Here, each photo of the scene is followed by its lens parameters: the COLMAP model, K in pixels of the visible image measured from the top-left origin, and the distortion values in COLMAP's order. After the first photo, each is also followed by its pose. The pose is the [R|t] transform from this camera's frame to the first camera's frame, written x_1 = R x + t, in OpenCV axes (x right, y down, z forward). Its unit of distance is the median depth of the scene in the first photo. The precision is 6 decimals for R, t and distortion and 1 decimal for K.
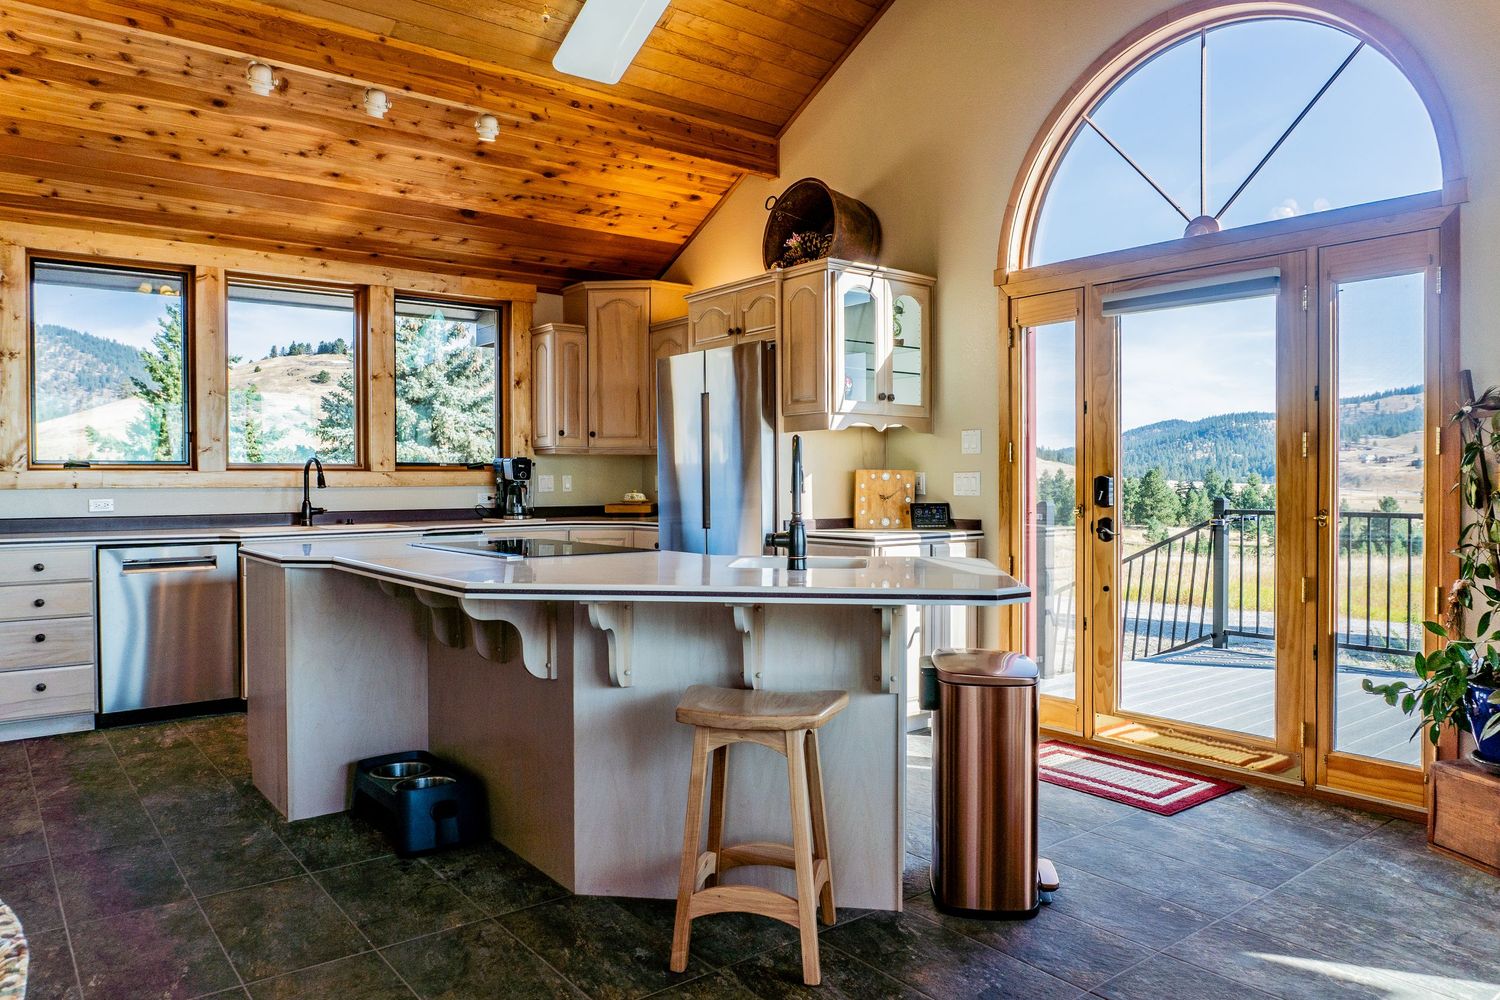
lens RADIAL K [[1016.4, 0, 754.7], [0, 1016.4, 490.6], [0, 0, 1]] dist [-0.025882, -0.007301]
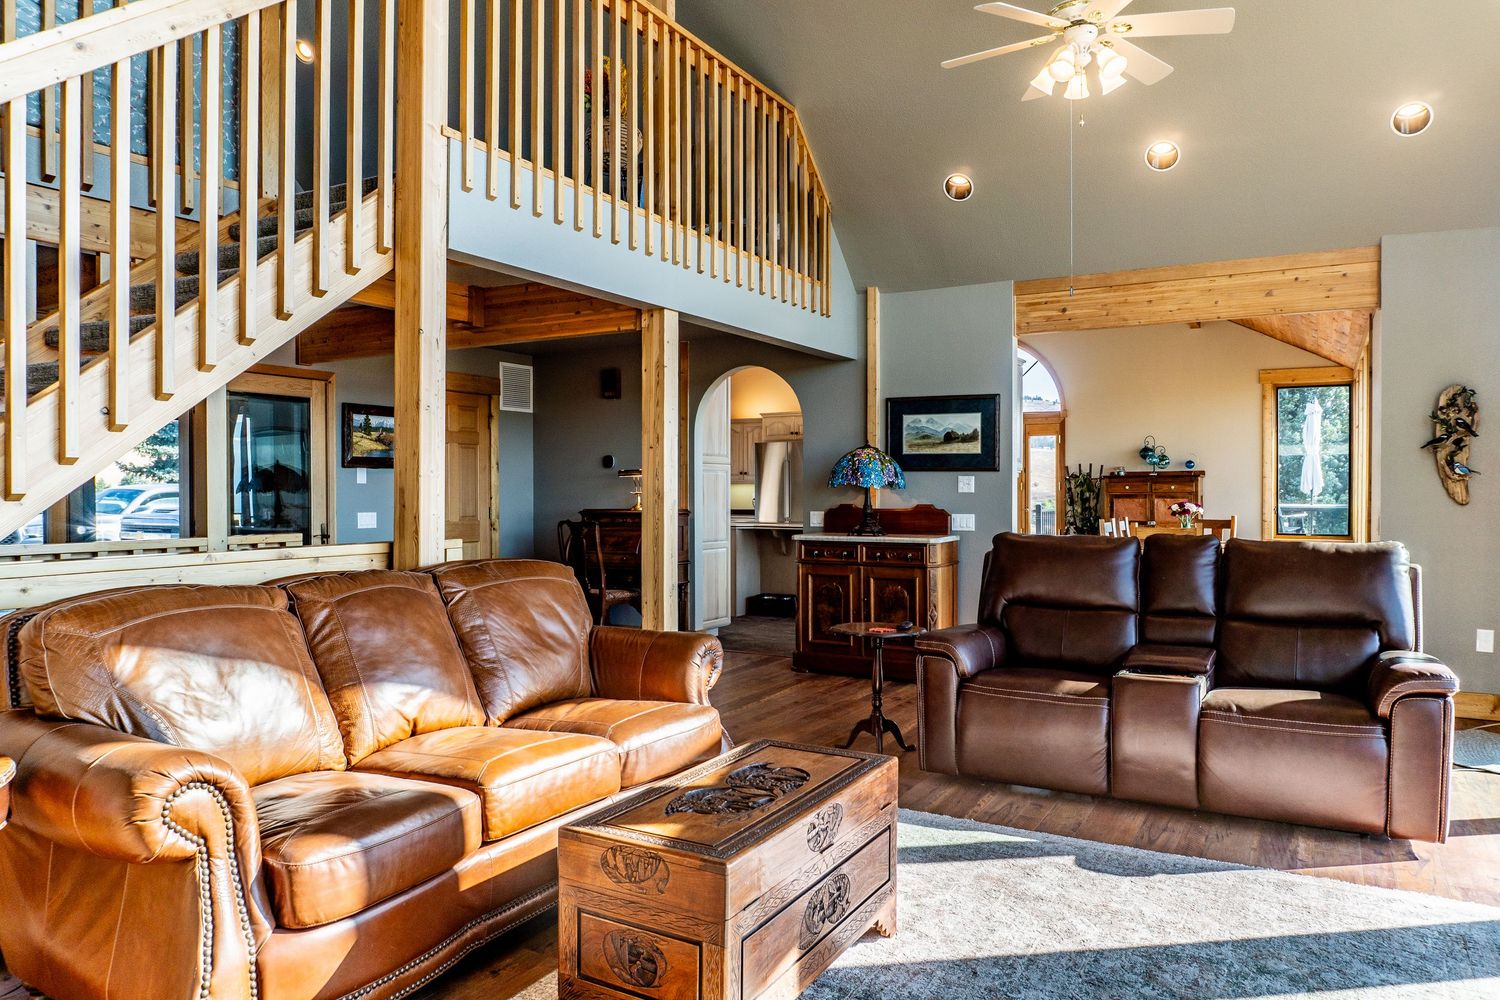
lens RADIAL K [[1016.4, 0, 749.8], [0, 1016.4, 498.9], [0, 0, 1]] dist [-0.025882, -0.007301]
pose [[0.931977, 0.002693, 0.362508, -1.542753], [-0.001368, 0.999991, -0.003912, 0.007564], [-0.362516, 0.003150, 0.931972, -1.824177]]
